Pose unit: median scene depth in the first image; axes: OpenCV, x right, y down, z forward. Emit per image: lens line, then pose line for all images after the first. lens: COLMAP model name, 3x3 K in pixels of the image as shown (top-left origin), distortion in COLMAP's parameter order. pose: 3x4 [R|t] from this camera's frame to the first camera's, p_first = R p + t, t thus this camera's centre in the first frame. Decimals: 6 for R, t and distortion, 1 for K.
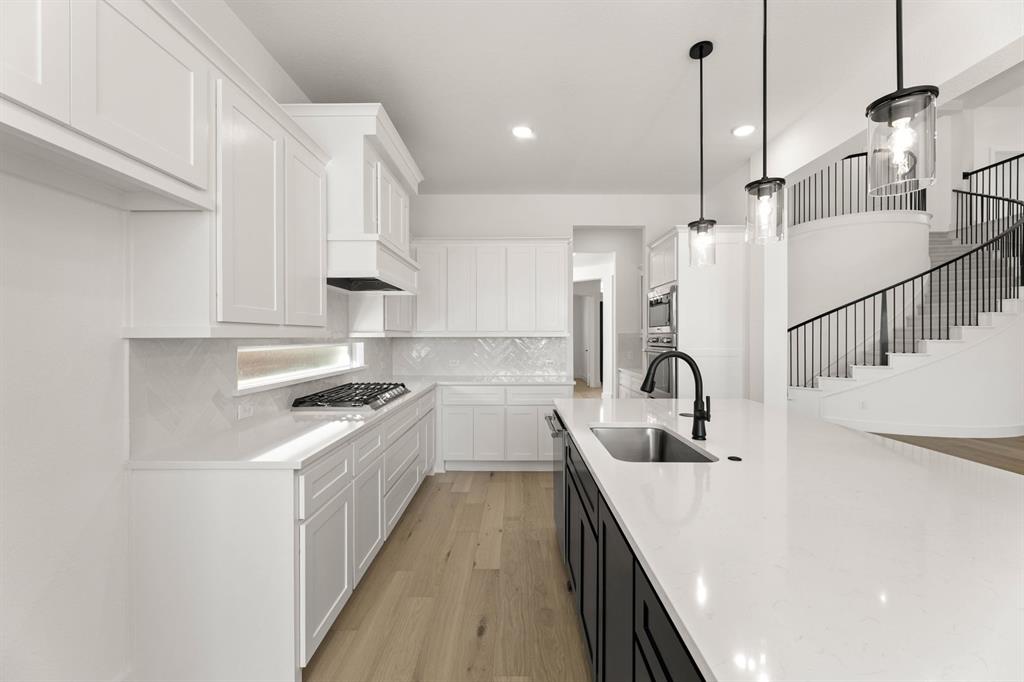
lens RADIAL K [[416.4, 0, 509.5], [0, 416.4, 338.8], [0, 0, 1]] dist [0.001920, 0.000466]
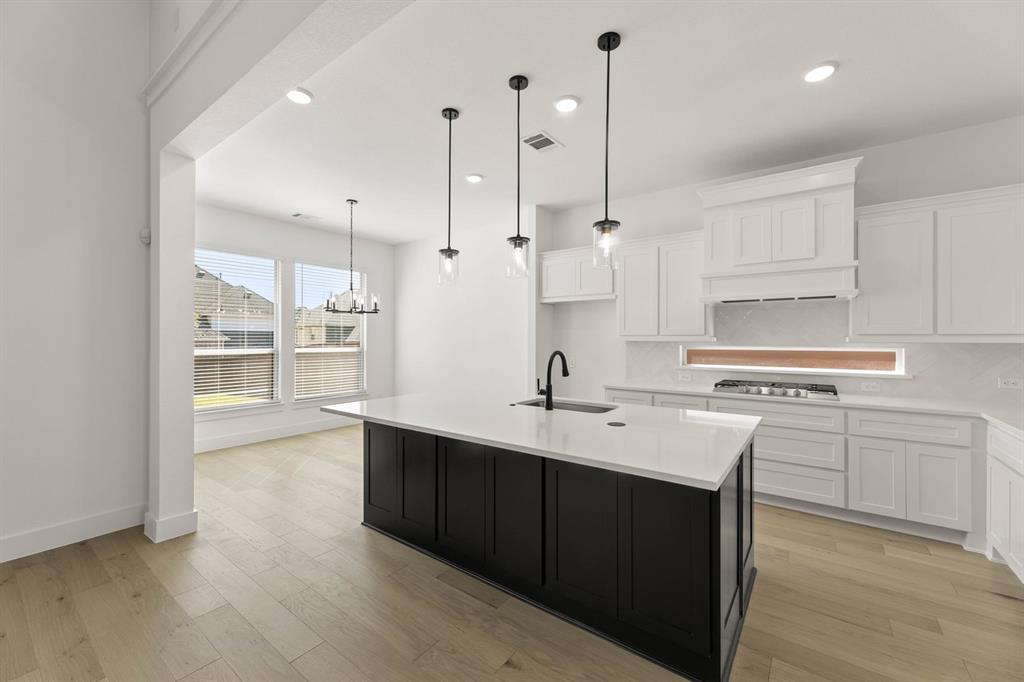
lens RADIAL K [[416.4, 0, 509.5], [0, 416.4, 338.8], [0, 0, 1]] dist [0.001920, 0.000466]
pose [[-0.608131, -0.000255, -0.793837, 0.941769], [-0.004016, 0.999988, 0.002755, -0.011270], [0.793827, 0.004864, -0.608125, 0.978440]]
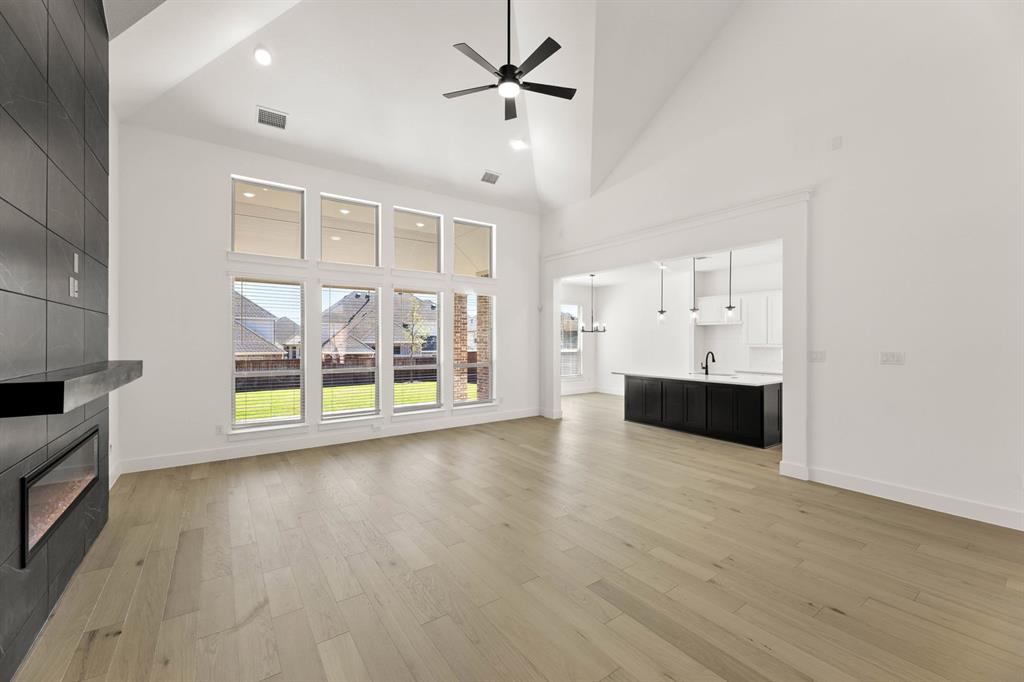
lens RADIAL K [[416.4, 0, 509.5], [0, 416.4, 338.8], [0, 0, 1]] dist [0.001920, 0.000466]
pose [[-0.820029, -0.001876, -0.572318, 2.206678], [-0.002315, 0.999997, 0.000040, -0.045906], [0.572317, 0.001358, -0.820032, 1.664472]]
